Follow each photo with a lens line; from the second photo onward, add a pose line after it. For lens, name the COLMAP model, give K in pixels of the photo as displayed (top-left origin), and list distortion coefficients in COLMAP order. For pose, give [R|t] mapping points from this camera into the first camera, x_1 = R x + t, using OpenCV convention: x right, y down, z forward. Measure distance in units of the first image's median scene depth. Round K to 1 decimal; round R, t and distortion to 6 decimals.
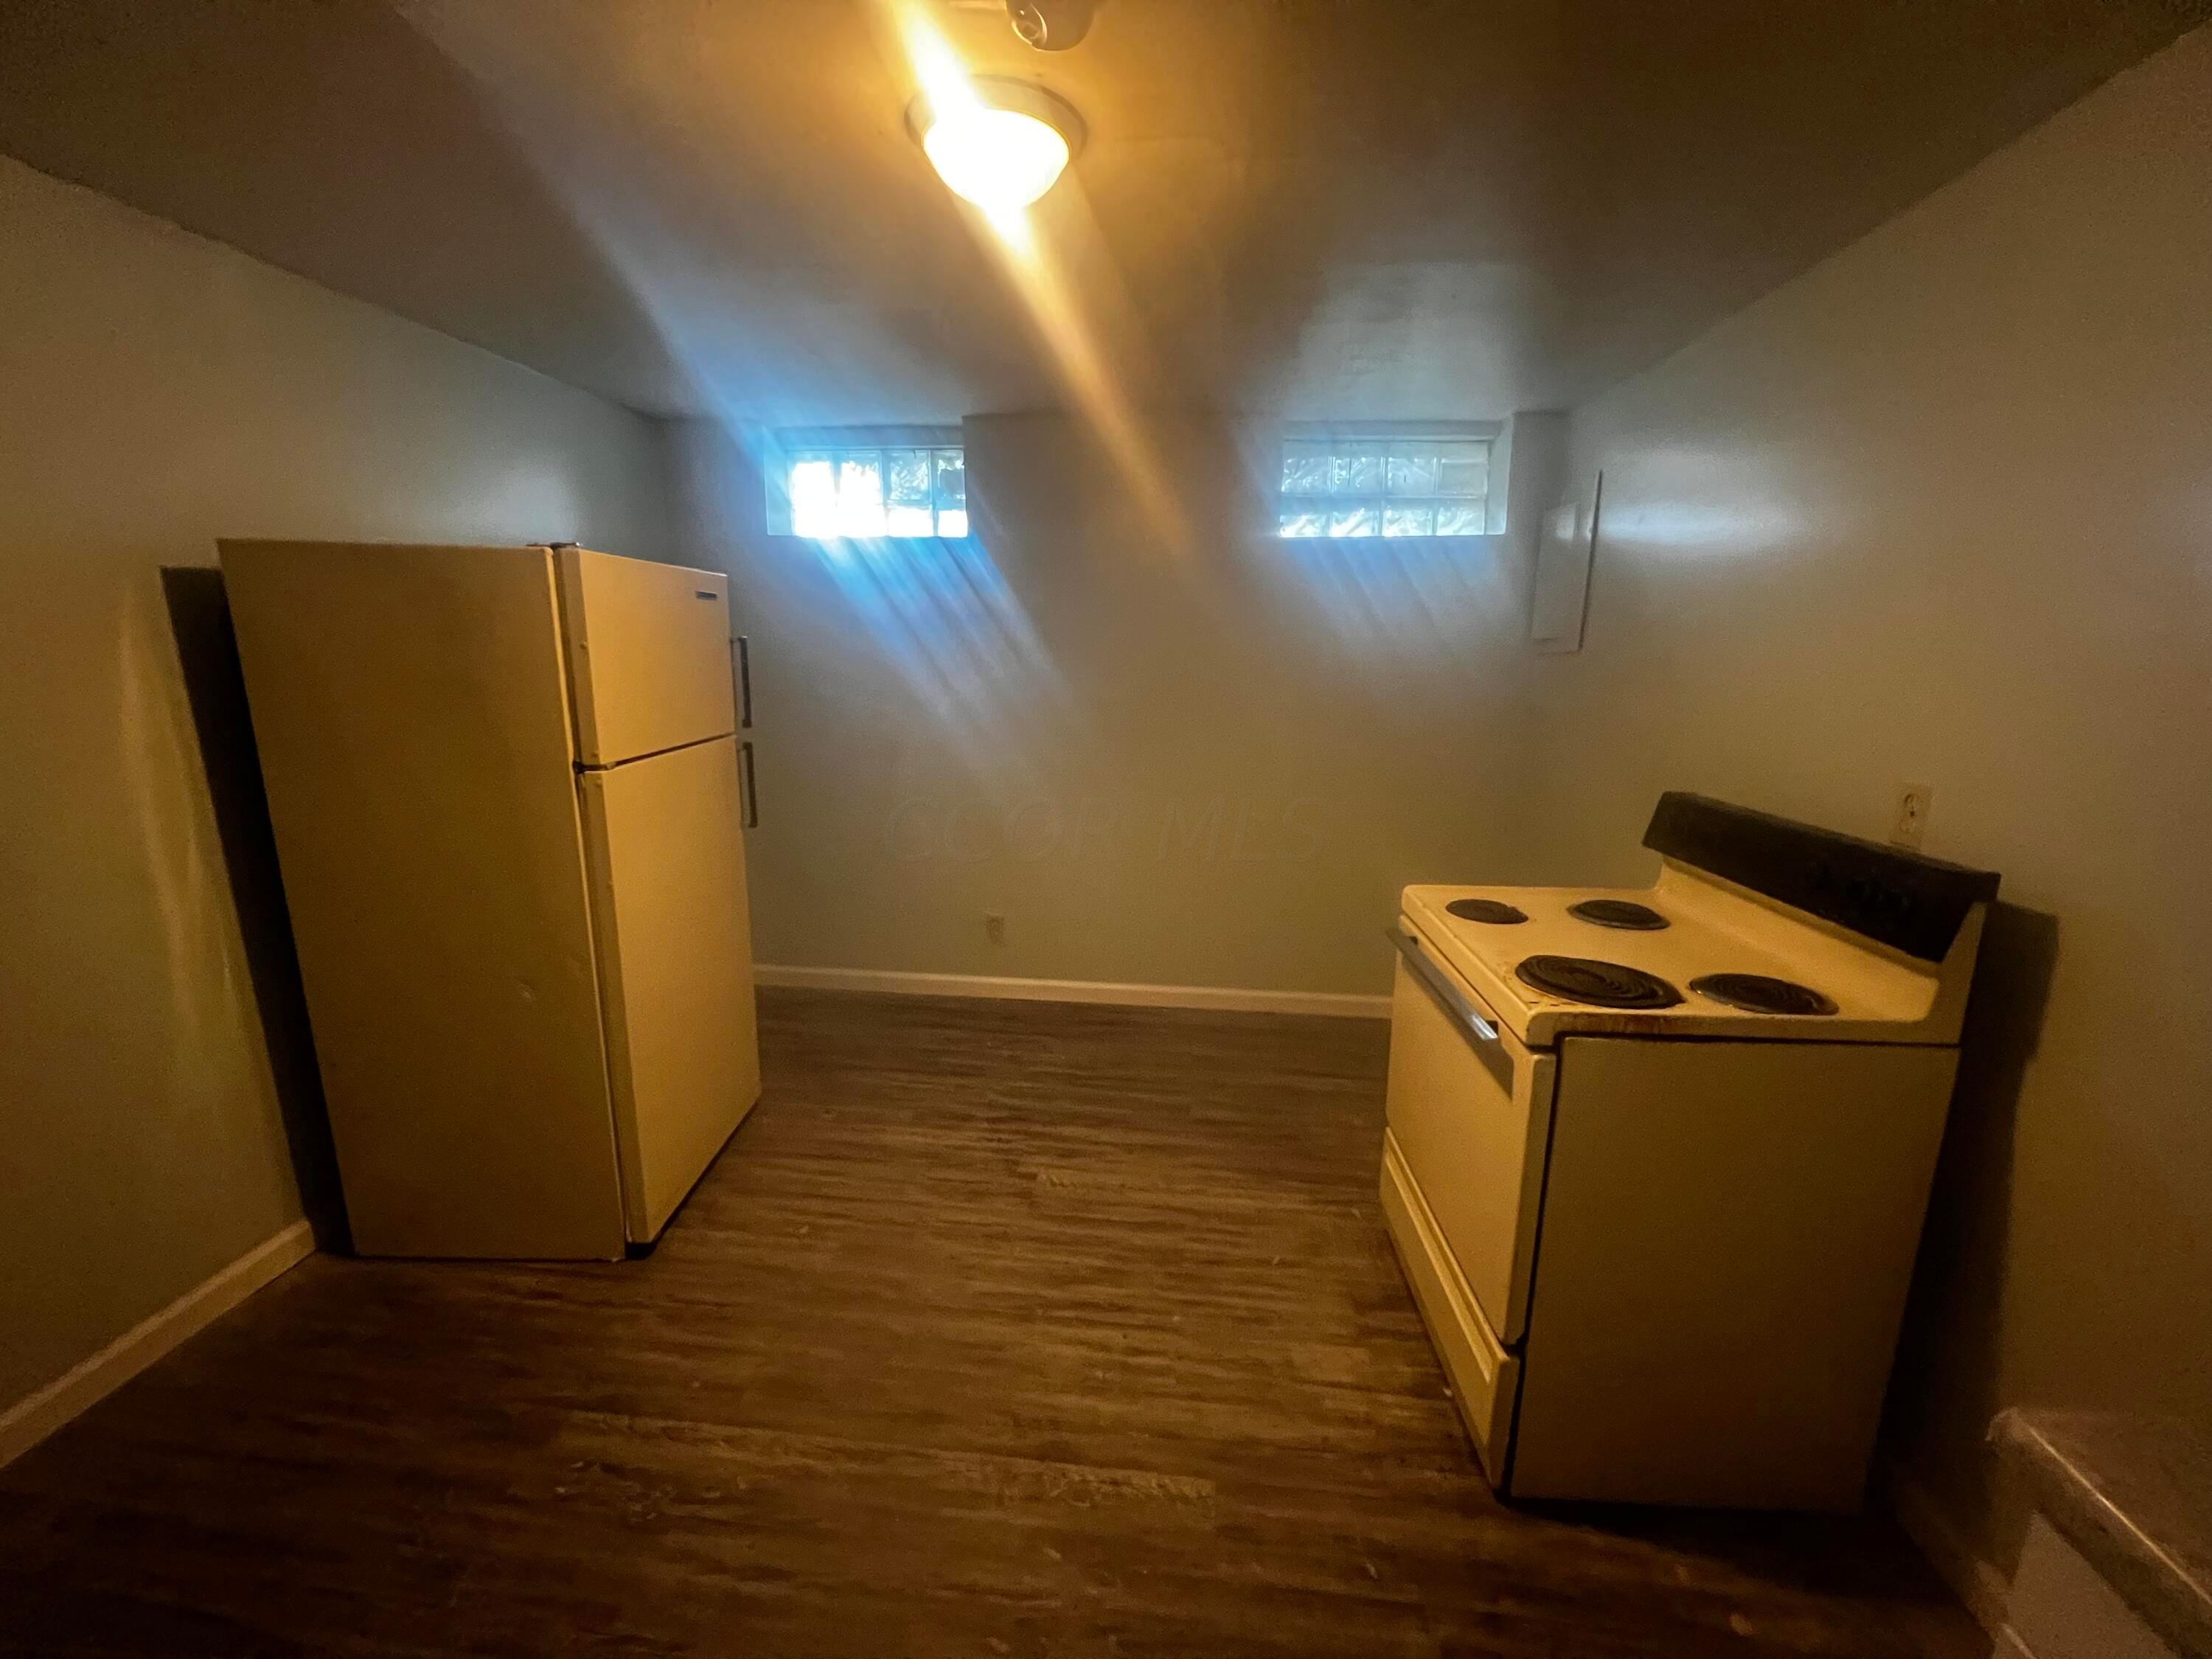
lens RADIAL K [[891.9, 0, 1112.3], [0, 891.9, 834.0], [0, 0, 1]] dist [-0.003296, 0.000562]
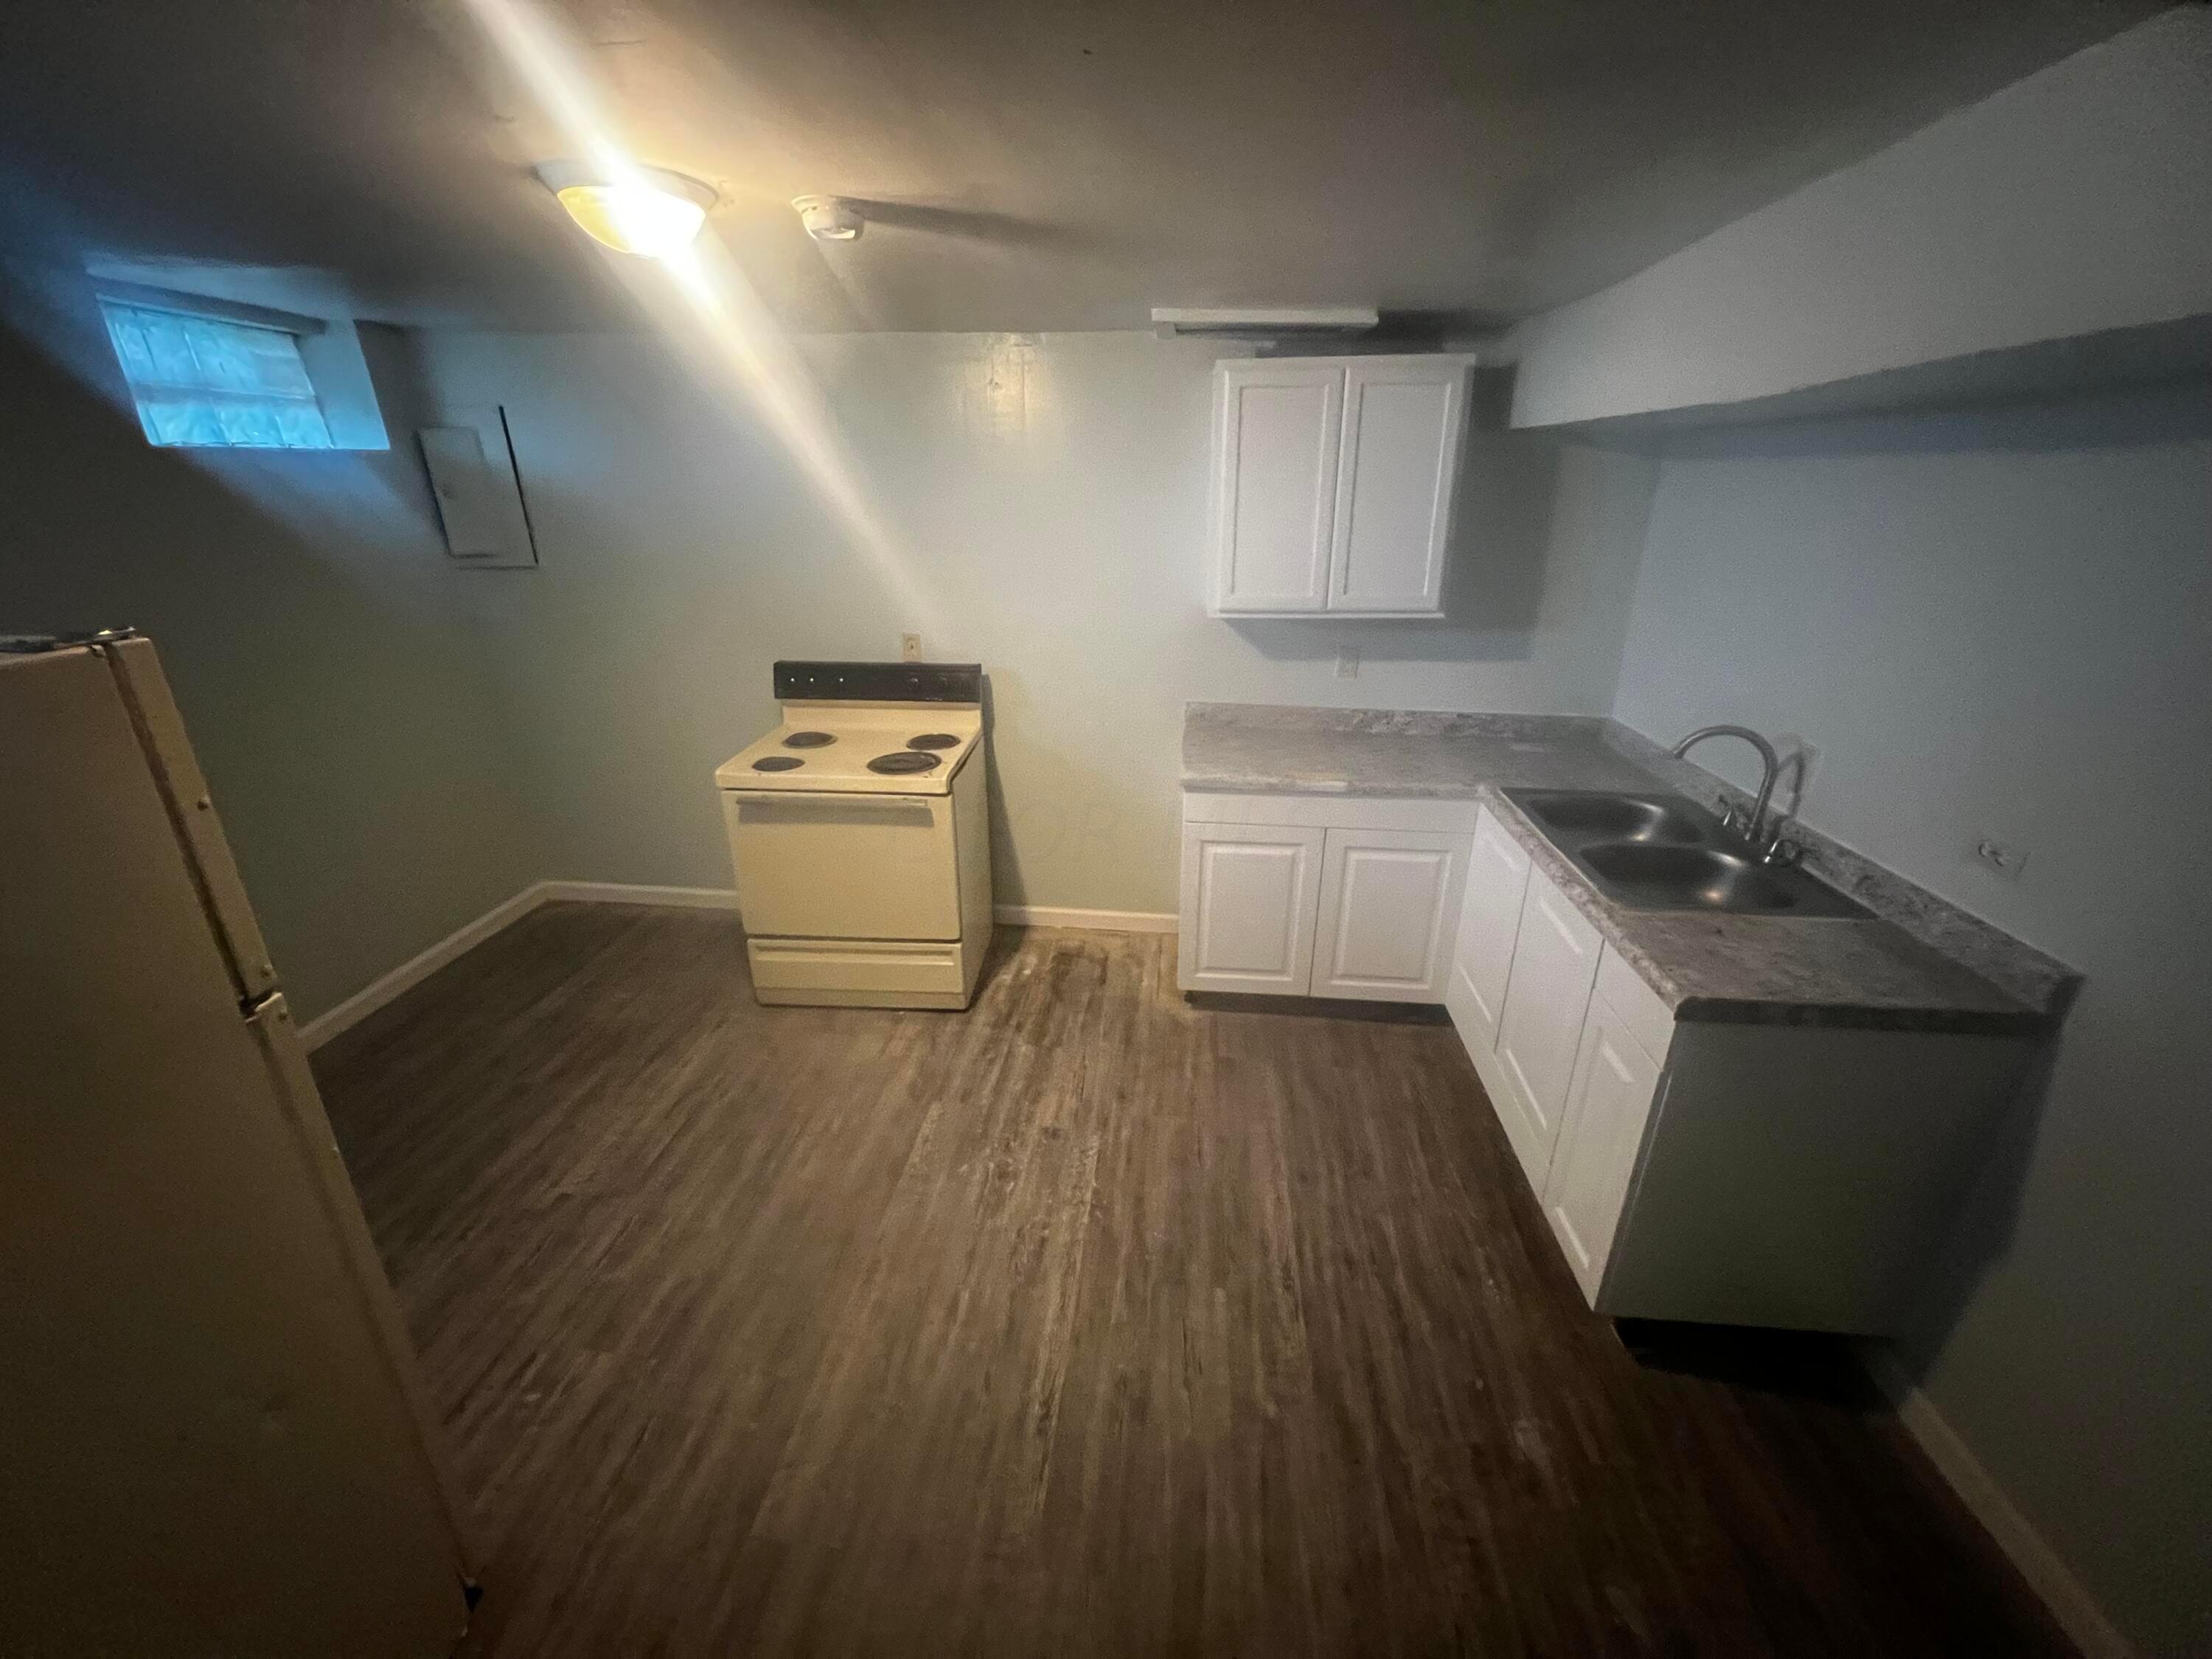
lens RADIAL K [[890.0, 0, 1107.5], [0, 890.0, 834.5], [0, 0, 1]] dist [-0.002768, 0.001027]
pose [[-0.012536, -0.381936, 0.924104, -1.119310], [0.195233, 0.905455, 0.376877, -0.285659], [-0.980677, 0.185140, 0.063215, 0.402561]]
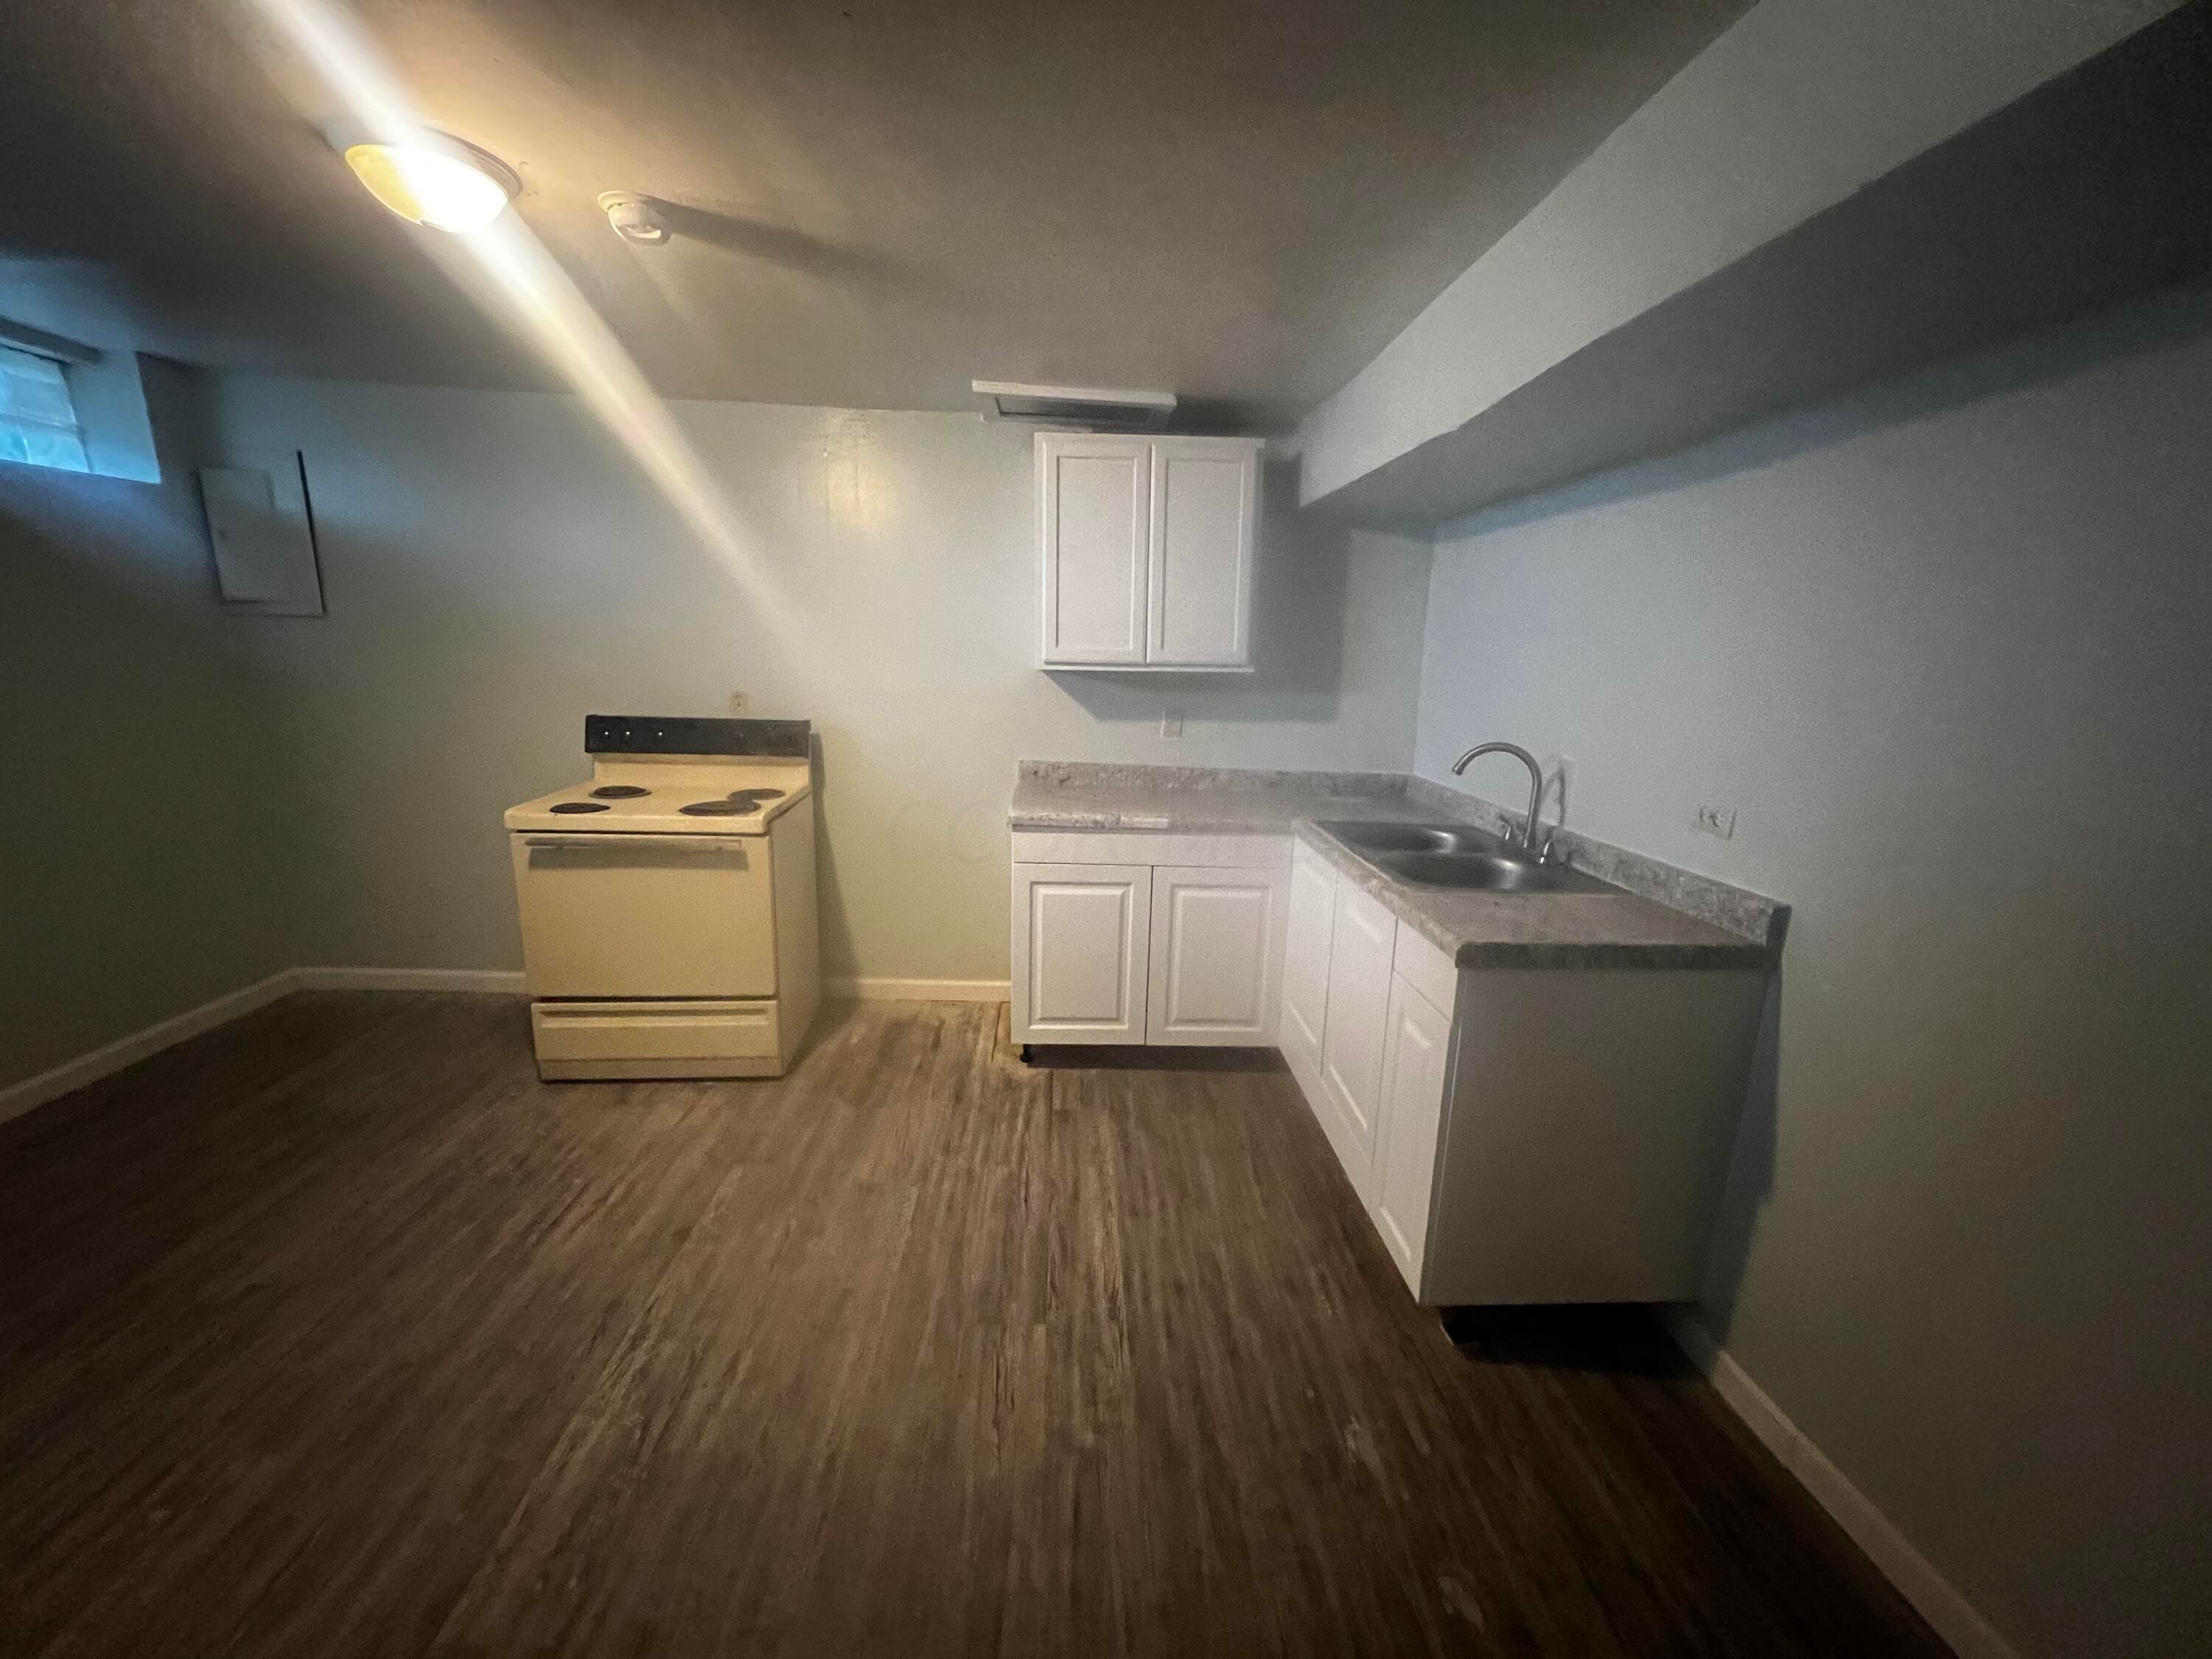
lens RADIAL K [[891.9, 0, 1106.0], [0, 891.9, 833.4], [0, 0, 1]] dist [-0.003296, 0.000562]
pose [[-0.151792, -0.222580, 0.963025, -1.182340], [0.166171, 0.954700, 0.246848, -0.093057], [-0.974344, 0.197497, -0.107929, 0.363750]]
